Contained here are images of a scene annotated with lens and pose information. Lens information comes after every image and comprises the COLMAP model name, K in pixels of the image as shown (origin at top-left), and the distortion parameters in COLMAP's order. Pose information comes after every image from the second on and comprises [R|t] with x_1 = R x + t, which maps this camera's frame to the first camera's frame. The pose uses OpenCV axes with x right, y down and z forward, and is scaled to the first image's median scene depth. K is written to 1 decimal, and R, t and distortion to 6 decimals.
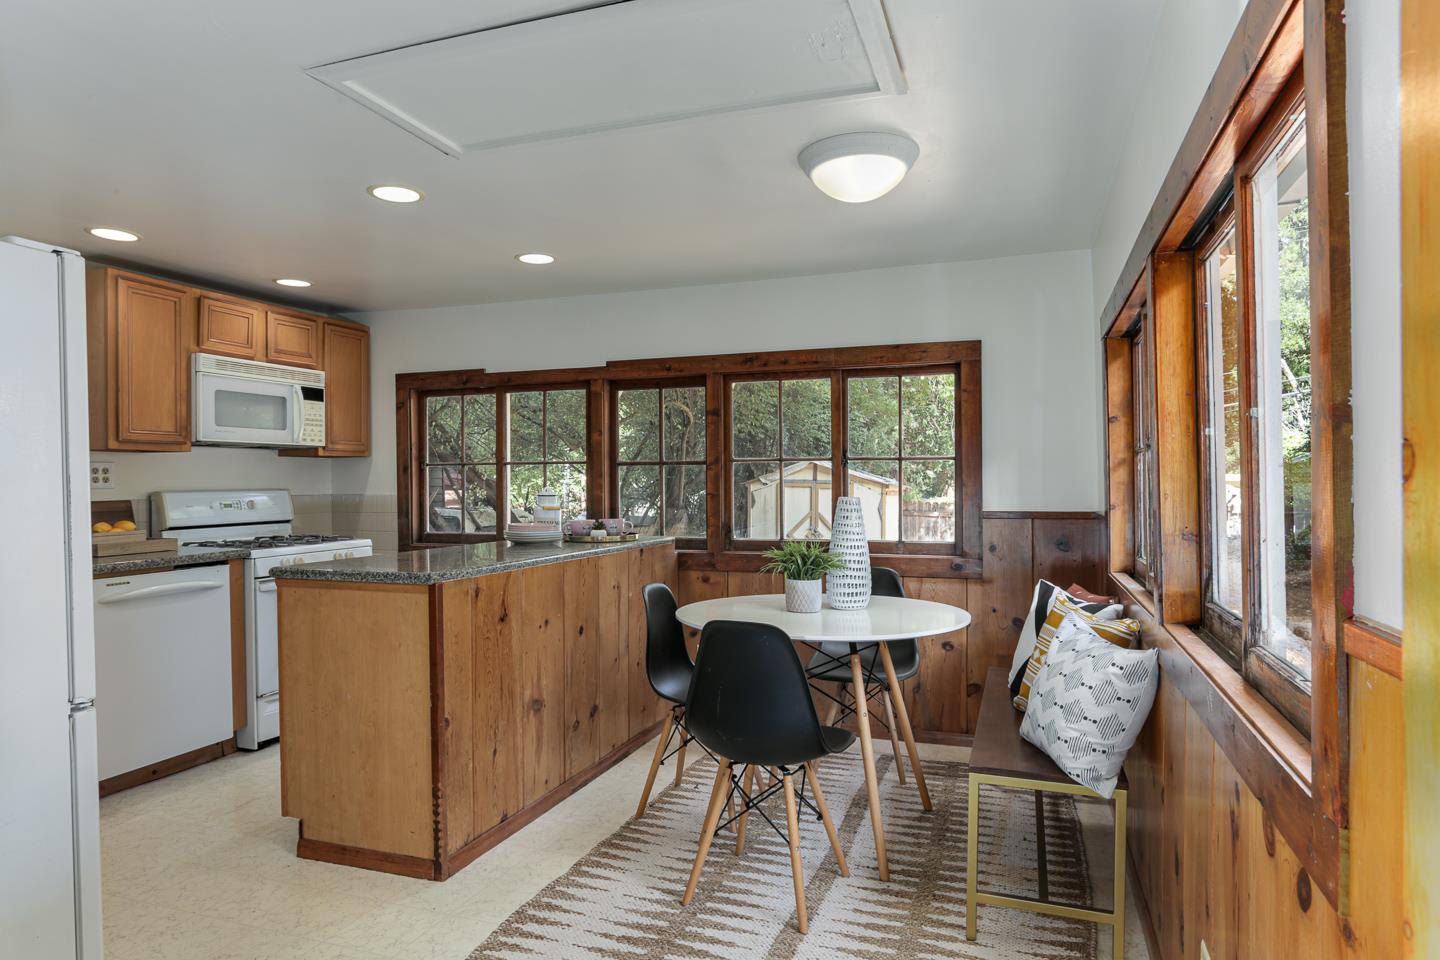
lens RADIAL K [[862.9, 0, 720.0], [0, 862.9, 480.0], [0, 0, 1]] dist [-0.017481, 0.000924]
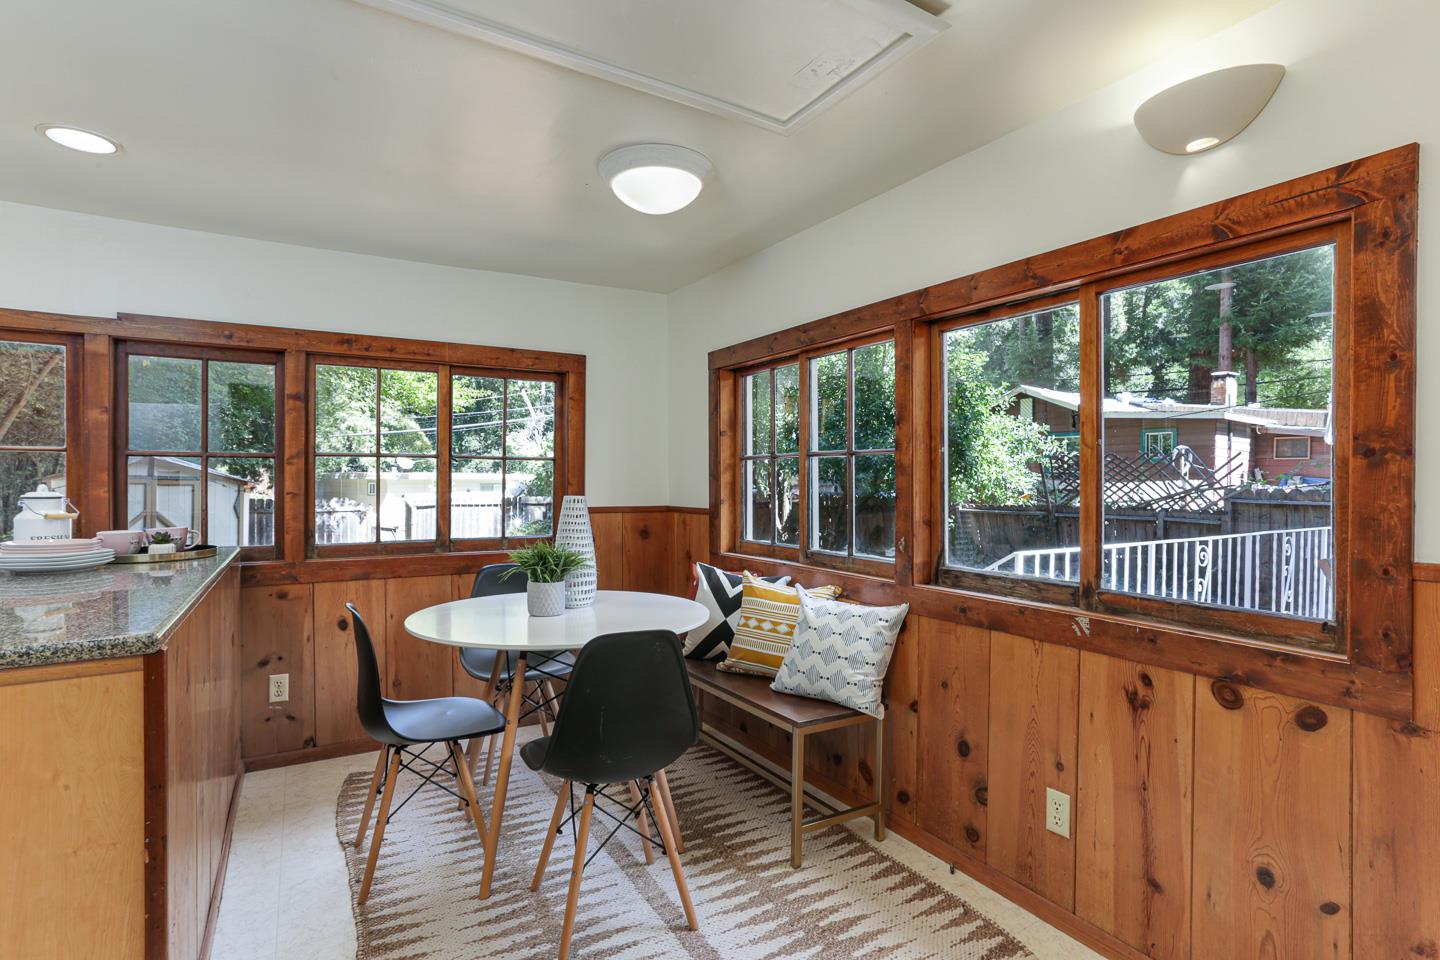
lens RADIAL K [[721.1, 0, 727.8], [0, 721.1, 474.4], [0, 0, 1]] dist [-0.064800, 0.040849]
pose [[0.629531, 0.012615, 0.776873, -0.374626], [-0.009147, 0.999919, -0.008825, 0.000162], [-0.776922, -0.001550, 0.629596, 0.316548]]
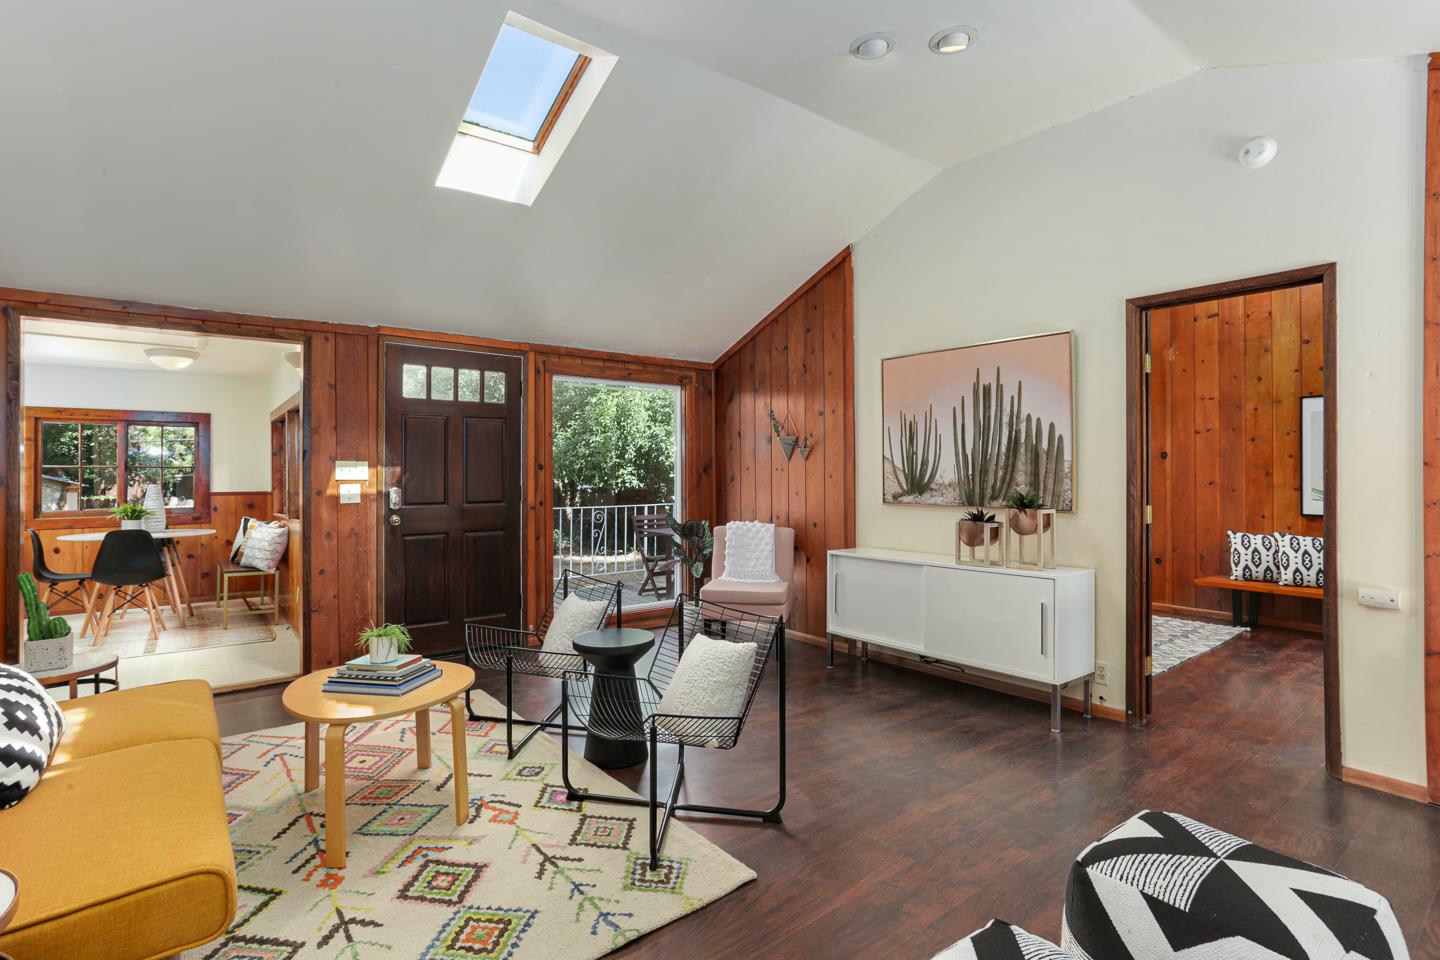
lens RADIAL K [[721.1, 0, 727.8], [0, 721.1, 474.4], [0, 0, 1]] dist [-0.064800, 0.040849]
pose [[0.538233, 0.007315, 0.842764, -0.595872], [-0.000364, 0.999964, -0.008447, 0.007644], [-0.842796, 0.004239, 0.538217, -1.284575]]
